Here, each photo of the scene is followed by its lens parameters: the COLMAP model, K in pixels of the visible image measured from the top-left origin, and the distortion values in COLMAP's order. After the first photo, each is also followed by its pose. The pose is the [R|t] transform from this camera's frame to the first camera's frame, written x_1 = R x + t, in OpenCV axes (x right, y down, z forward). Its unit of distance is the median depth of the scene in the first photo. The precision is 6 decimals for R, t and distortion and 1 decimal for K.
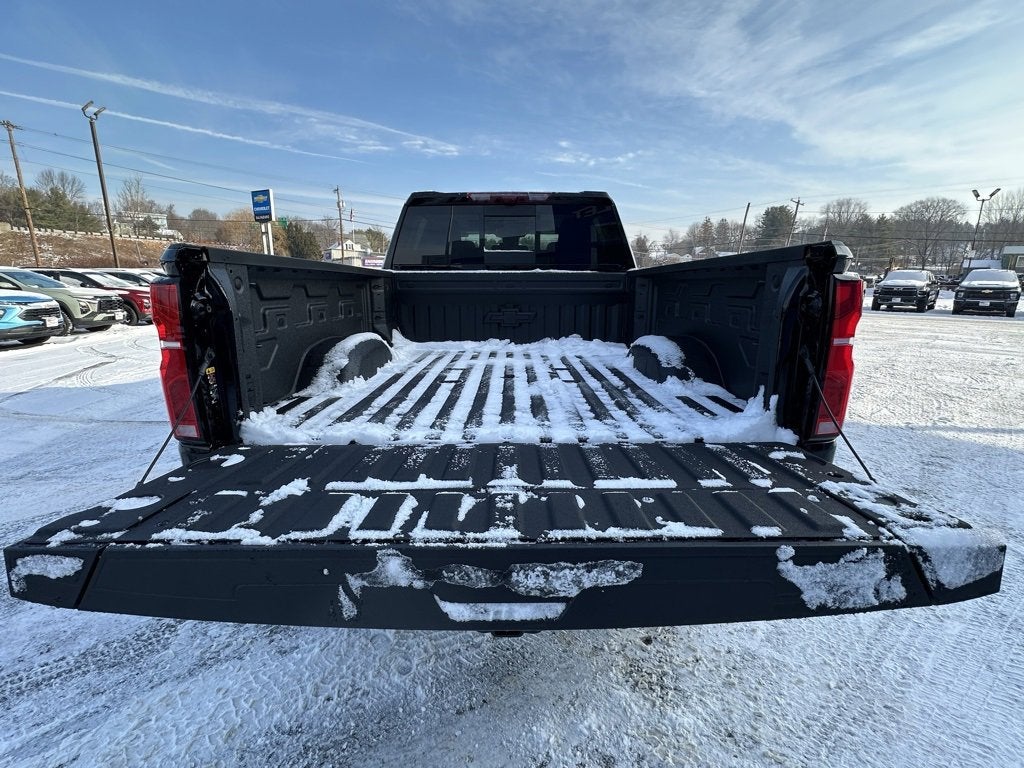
lens RADIAL K [[471.1, 0, 512.0], [0, 471.1, 384.0], [0, 0, 1]] dist [0.000298, -0.000401]
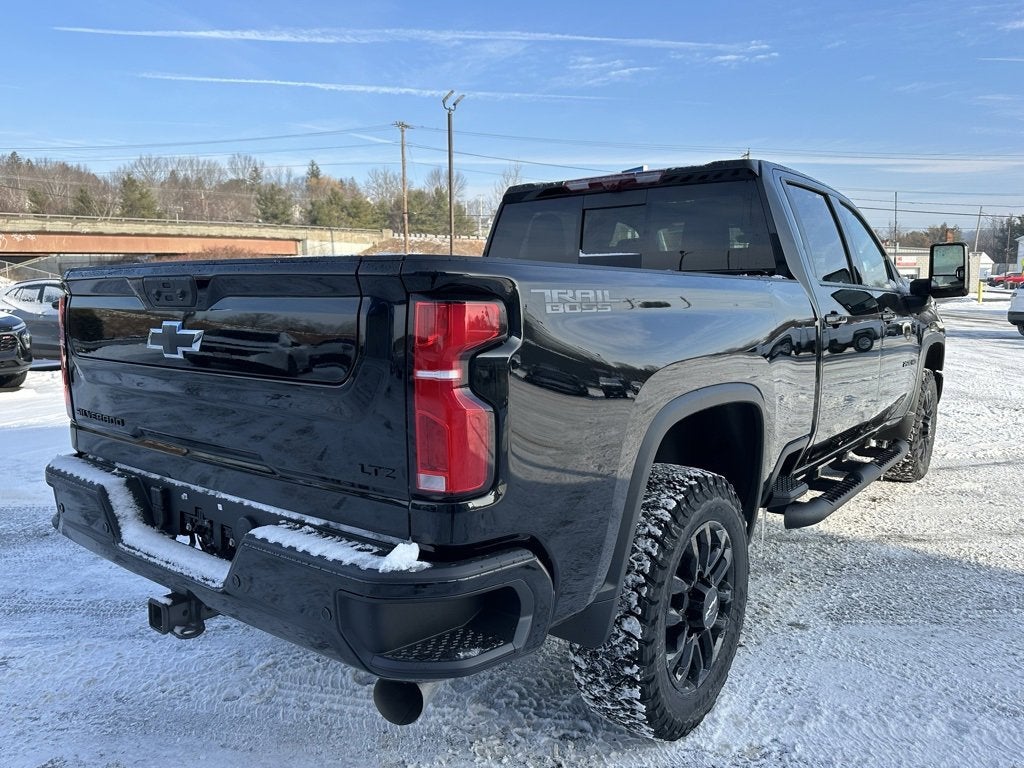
lens RADIAL K [[753.3, 0, 512.0], [0, 753.3, 384.0], [0, 0, 1]] dist [0.079871, -0.126655]
pose [[0.792497, 0.076301, -0.605084, 0.694885], [-0.133415, 0.989802, -0.049924, -0.012406], [0.595104, 0.120292, 0.794595, 0.023491]]
